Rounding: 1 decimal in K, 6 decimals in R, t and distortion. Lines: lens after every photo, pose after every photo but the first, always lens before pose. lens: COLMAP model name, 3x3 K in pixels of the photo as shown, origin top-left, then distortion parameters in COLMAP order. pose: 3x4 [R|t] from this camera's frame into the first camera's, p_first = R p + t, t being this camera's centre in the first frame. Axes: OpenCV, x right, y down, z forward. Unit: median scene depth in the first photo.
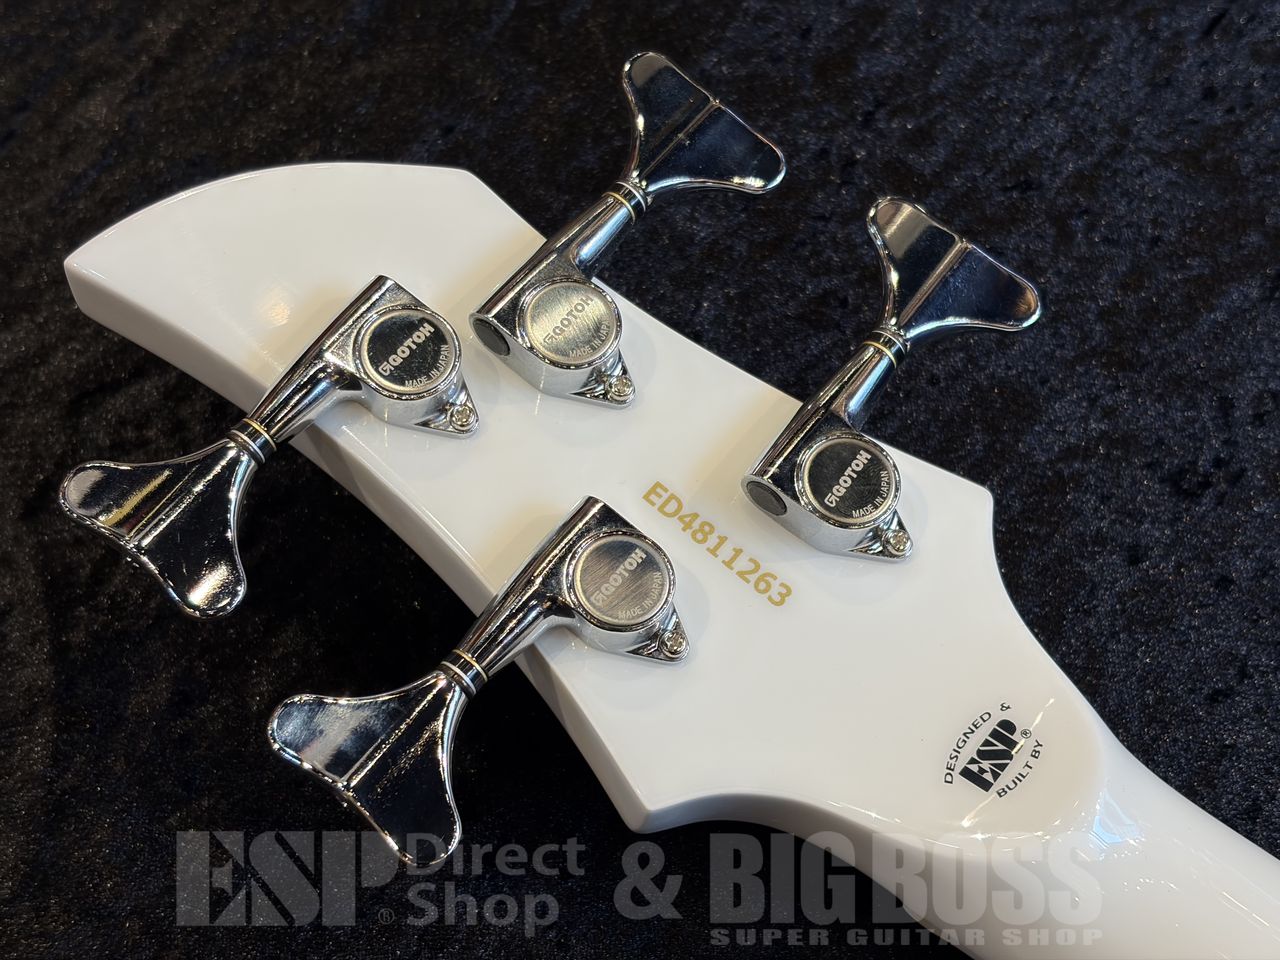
lens RADIAL K [[1937.3, 0, 640.0], [0, 1937.3, 480.0], [0, 0, 1]] dist [0.263172, -1.078187]
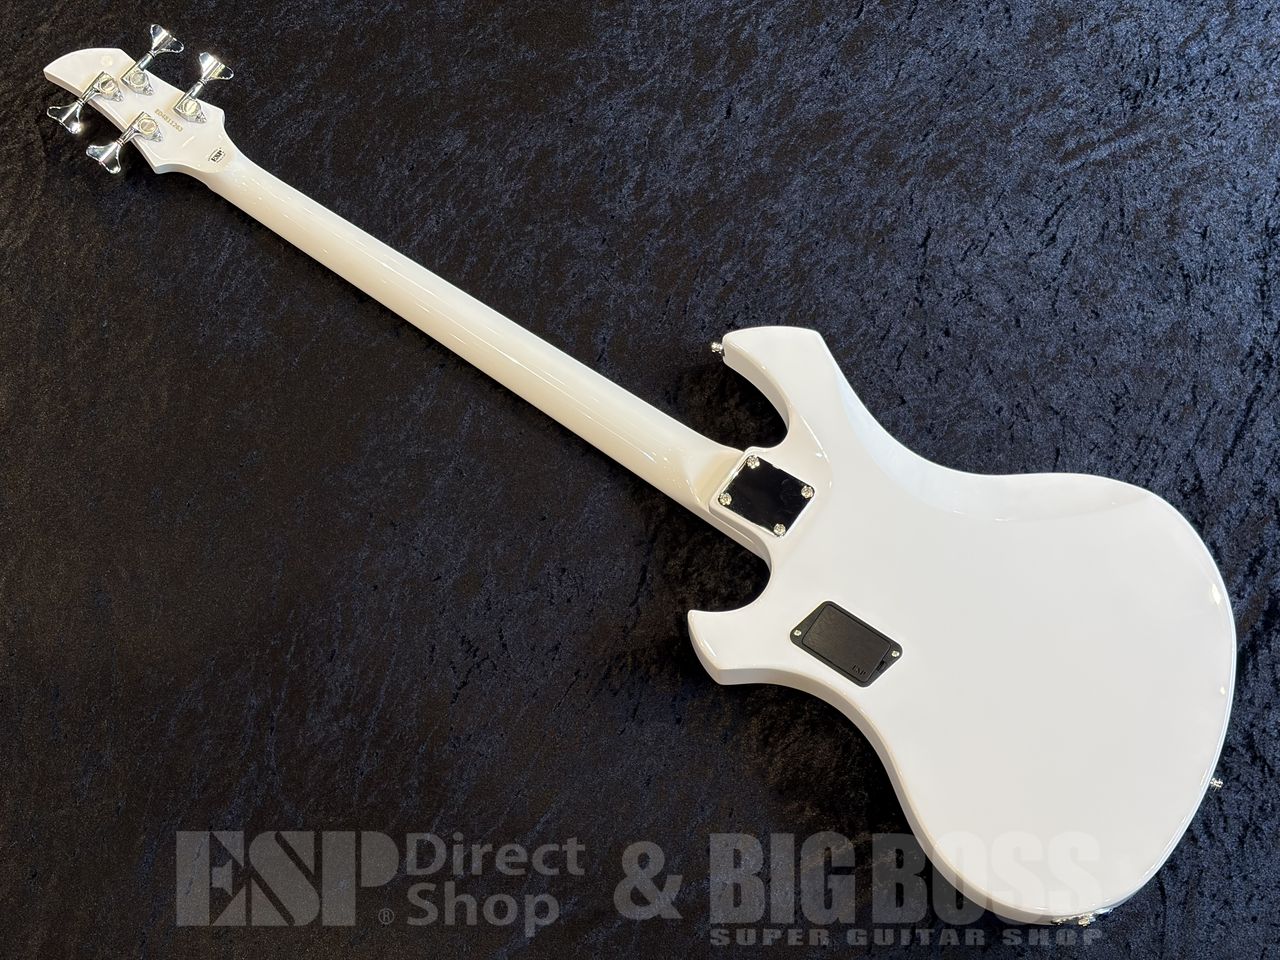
lens RADIAL K [[1947.6, 0, 645.2], [0, 1947.6, 483.8], [0, 0, 1]] dist [0.209609, -0.754738]
pose [[0.998533, -0.033661, 0.042417, 1.066058], [0.027154, 0.988972, 0.145593, 0.261695], [-0.046850, -0.144227, 0.988435, -4.510339]]
